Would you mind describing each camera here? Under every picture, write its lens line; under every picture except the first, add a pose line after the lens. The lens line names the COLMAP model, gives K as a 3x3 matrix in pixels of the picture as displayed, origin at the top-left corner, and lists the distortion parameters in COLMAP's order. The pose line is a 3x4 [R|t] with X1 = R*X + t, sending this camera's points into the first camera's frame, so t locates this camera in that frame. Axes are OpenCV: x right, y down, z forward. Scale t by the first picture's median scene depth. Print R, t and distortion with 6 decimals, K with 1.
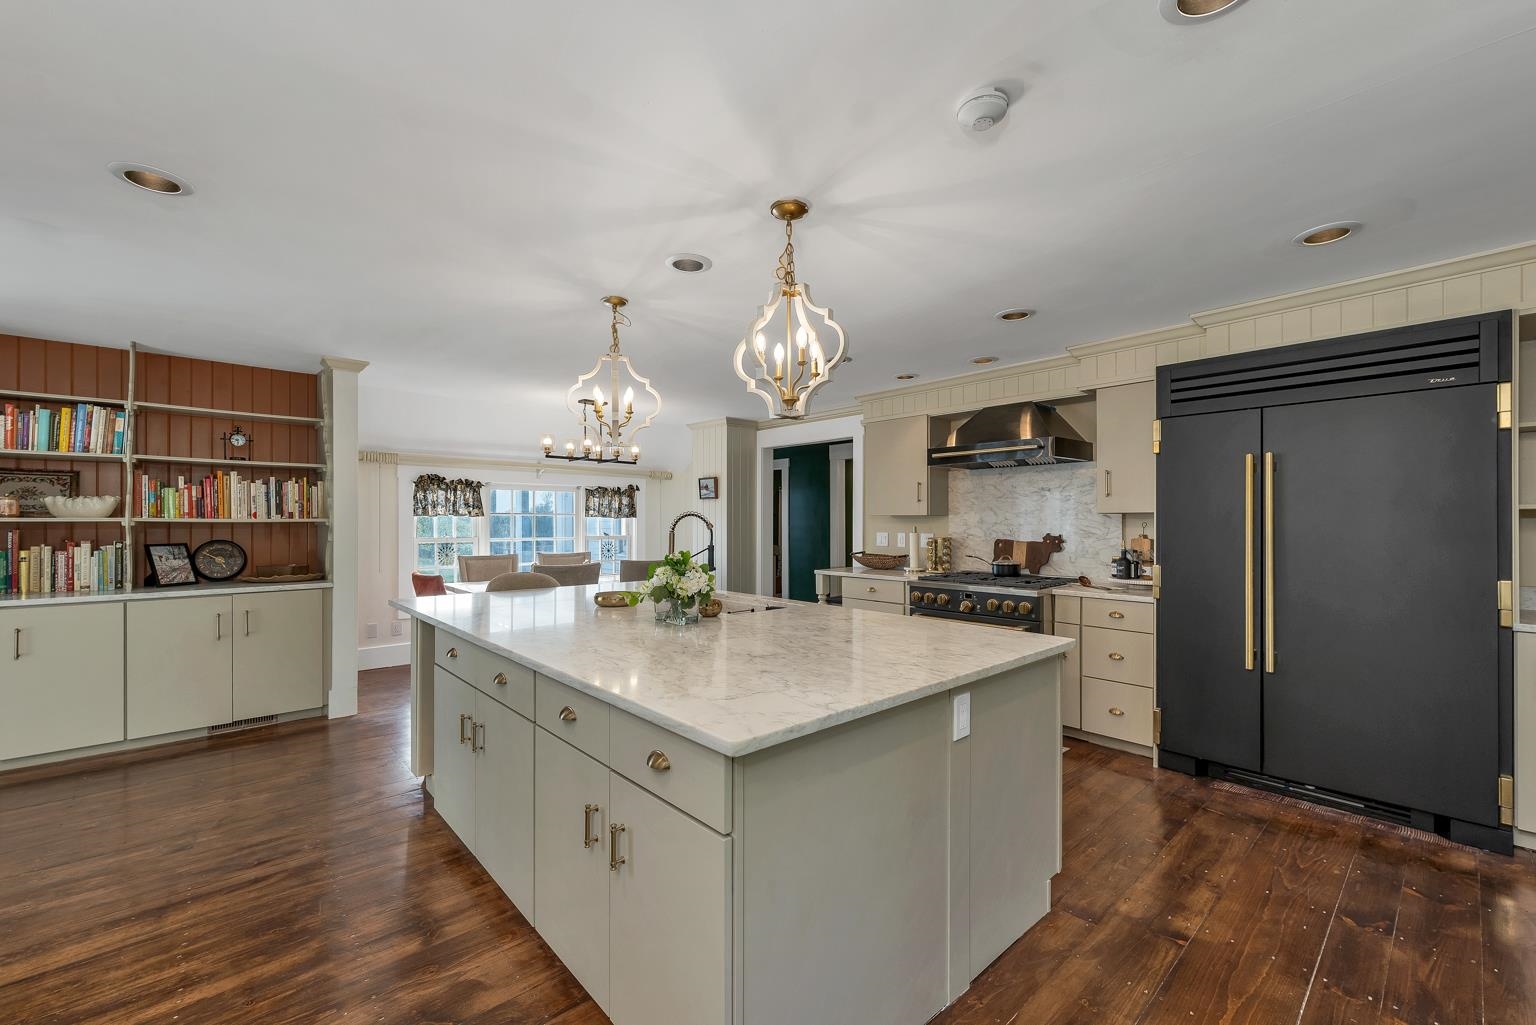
lens RADIAL K [[632.2, 0, 768.0], [0, 632.2, 512.5], [0, 0, 1]] dist [0.000409, -0.000084]
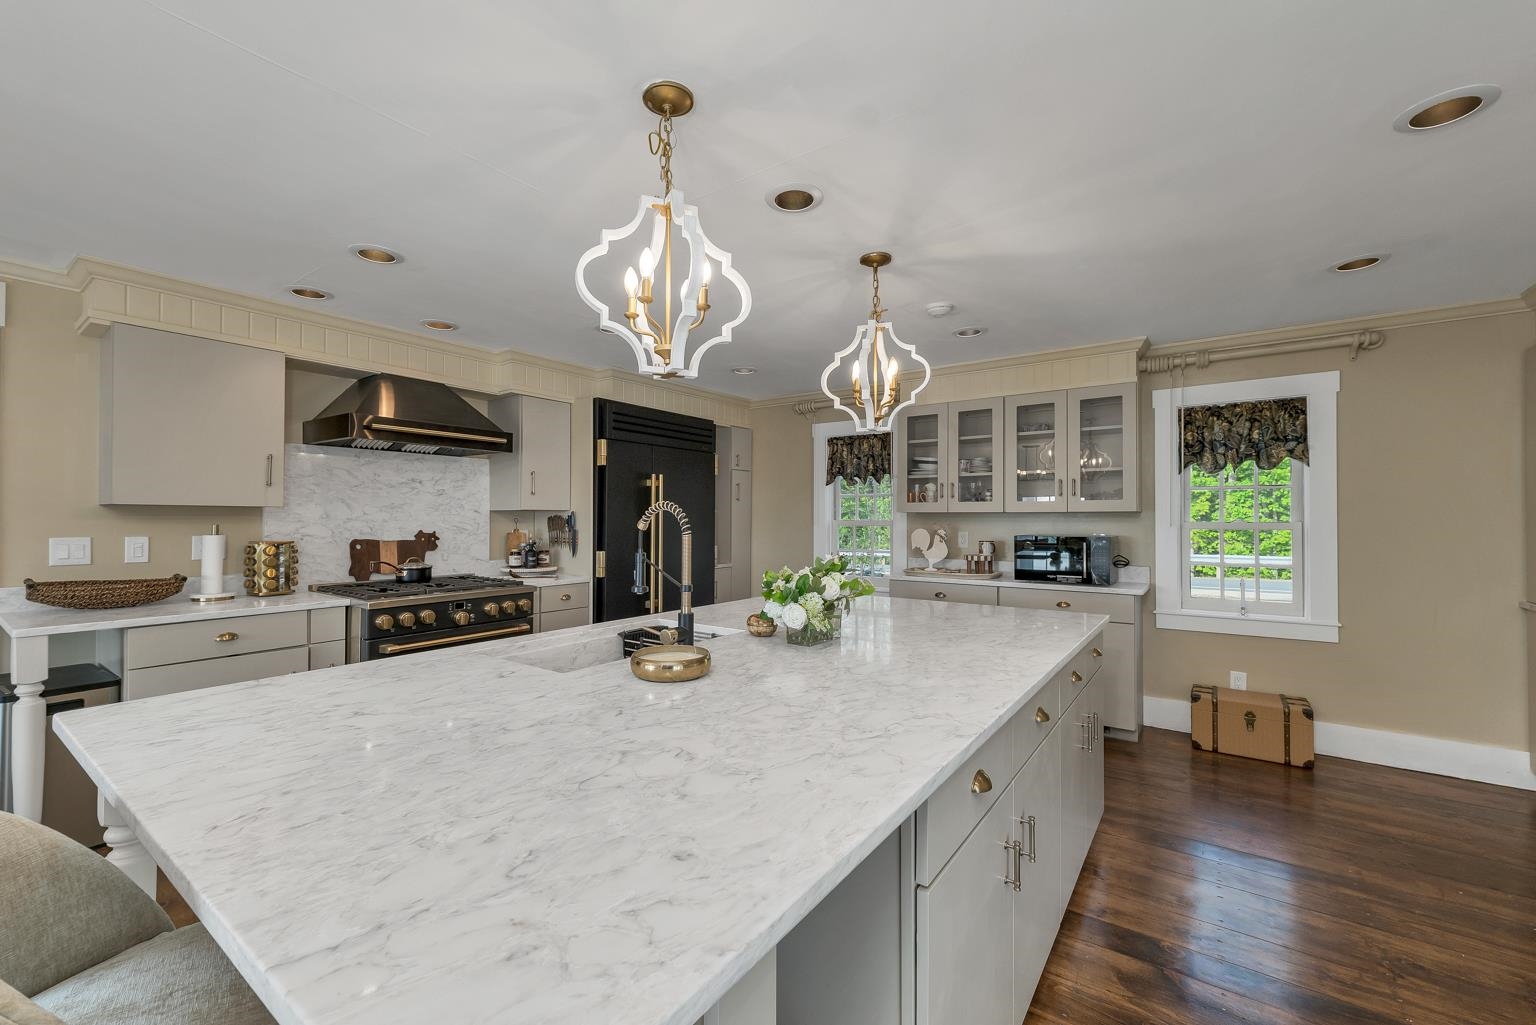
lens RADIAL K [[611.7, 0, 768.0], [0, 611.7, 512.5], [0, 0, 1]] dist [0.001871, 0.000244]
pose [[-0.200008, 0.009119, 0.979752, -0.545913], [-0.018106, 0.999752, -0.013001, 0.010641], [-0.979627, -0.020339, -0.199793, 0.734413]]
